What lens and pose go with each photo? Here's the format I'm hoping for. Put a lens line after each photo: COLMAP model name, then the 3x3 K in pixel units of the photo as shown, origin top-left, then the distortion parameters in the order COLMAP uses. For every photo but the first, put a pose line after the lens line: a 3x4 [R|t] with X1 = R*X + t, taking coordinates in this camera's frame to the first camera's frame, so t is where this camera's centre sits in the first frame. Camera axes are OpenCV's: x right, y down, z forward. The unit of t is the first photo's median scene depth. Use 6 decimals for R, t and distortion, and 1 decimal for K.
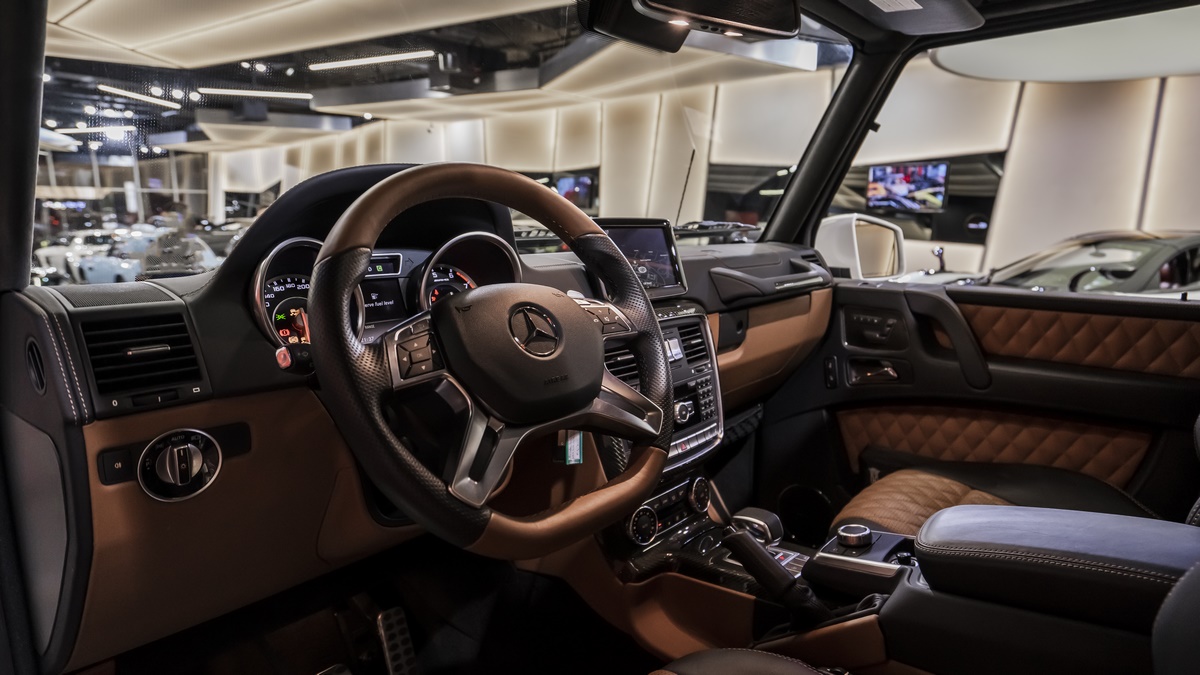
lens RADIAL K [[677.8, 0, 600.0], [0, 677.8, 337.5], [0, 0, 1]] dist [-0.031103, 0.000766]
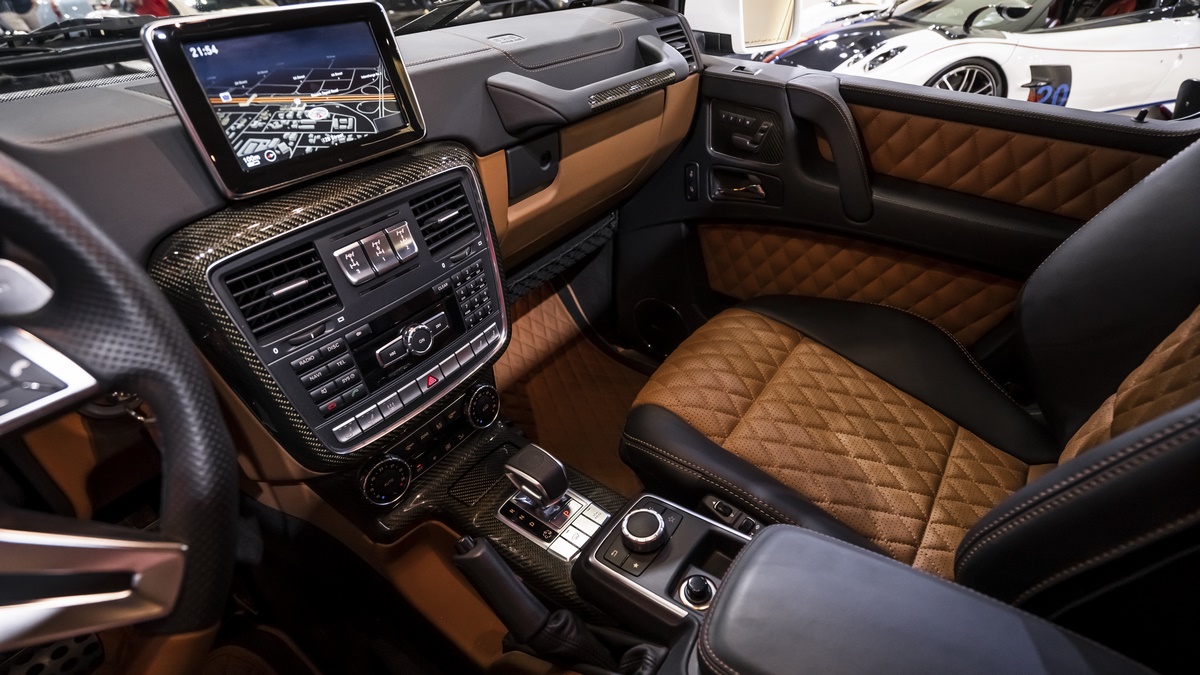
lens RADIAL K [[556.7, 0, 600.0], [0, 556.7, 337.5], [0, 0, 1]] dist [-0.065621, 0.022905]
pose [[0.995391, -0.050824, 0.081327, 0.187340], [0.008009, 0.889117, 0.457611, -0.103931], [-0.095566, -0.454850, 0.885426, 0.364844]]
